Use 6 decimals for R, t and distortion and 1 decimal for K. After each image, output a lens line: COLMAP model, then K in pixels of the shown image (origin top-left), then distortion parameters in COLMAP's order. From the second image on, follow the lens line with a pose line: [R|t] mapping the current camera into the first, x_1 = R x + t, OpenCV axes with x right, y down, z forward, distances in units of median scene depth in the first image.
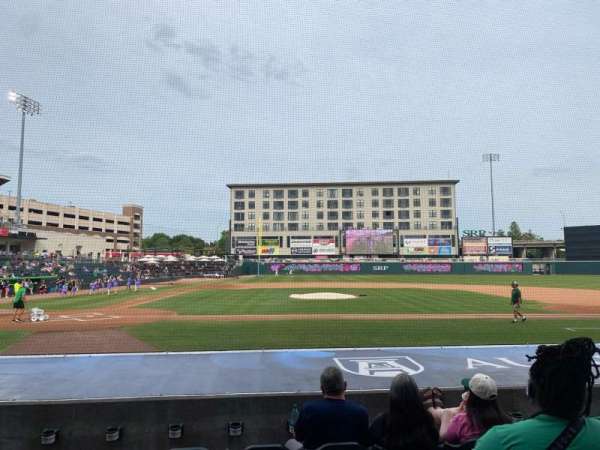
lens RADIAL K [[451.5, 0, 298.6], [0, 451.5, 221.0], [0, 0, 1]] dist [0.106551, -0.154961]
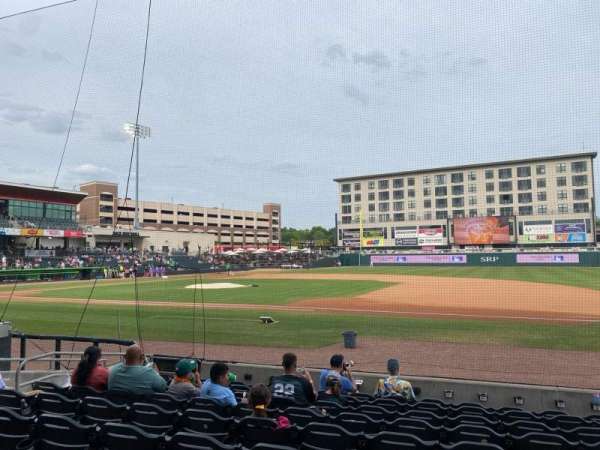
lens RADIAL K [[451.8, 0, 295.9], [0, 451.8, 226.5], [0, 0, 1]] dist [0.127022, -0.225197]
pose [[0.910125, -0.033767, -0.412957, 0.191070], [0.047249, 0.998630, 0.022476, 0.000446], [0.411632, -0.039968, 0.910473, 0.017060]]
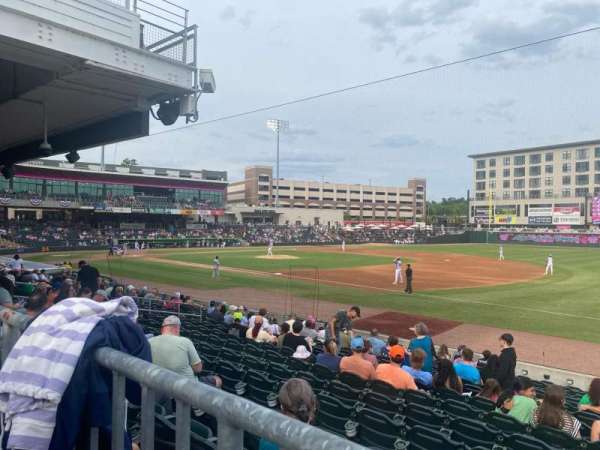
lens RADIAL K [[453.1, 0, 305.5], [0, 453.1, 224.7], [0, 0, 1]] dist [0.088656, -0.148575]
pose [[0.699110, 0.011341, -0.714924, 0.339394], [0.052095, 0.996409, 0.066749, -0.012849], [0.713114, -0.083909, 0.696009, -0.005935]]
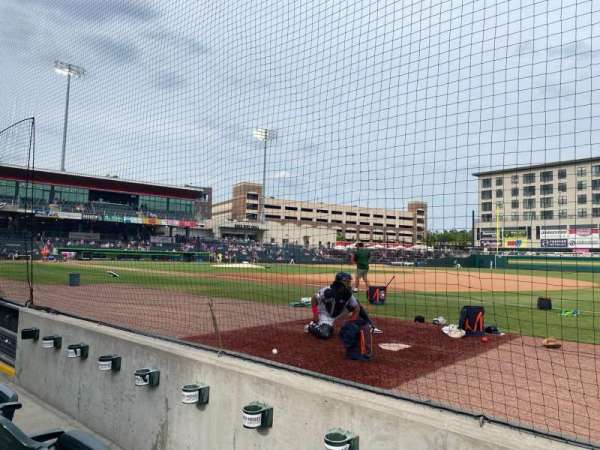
lens RADIAL K [[453.1, 0, 305.5], [0, 453.1, 224.7], [0, 0, 1]] dist [0.088656, -0.148575]
pose [[0.697577, -0.026757, -0.716010, 0.291675], [0.036453, 0.999334, -0.001831, 0.016098], [0.715582, -0.024823, 0.698088, 0.072166]]
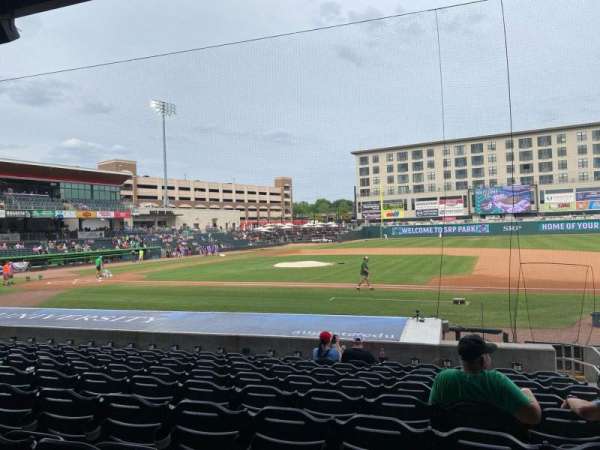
lens RADIAL K [[451.5, 0, 298.6], [0, 451.5, 221.0], [0, 0, 1]] dist [0.106551, -0.154961]
pose [[0.918879, -0.035686, -0.392922, 0.135705], [0.070151, 0.994810, 0.073705, -0.008598], [0.388252, -0.095290, 0.916613, -0.014130]]
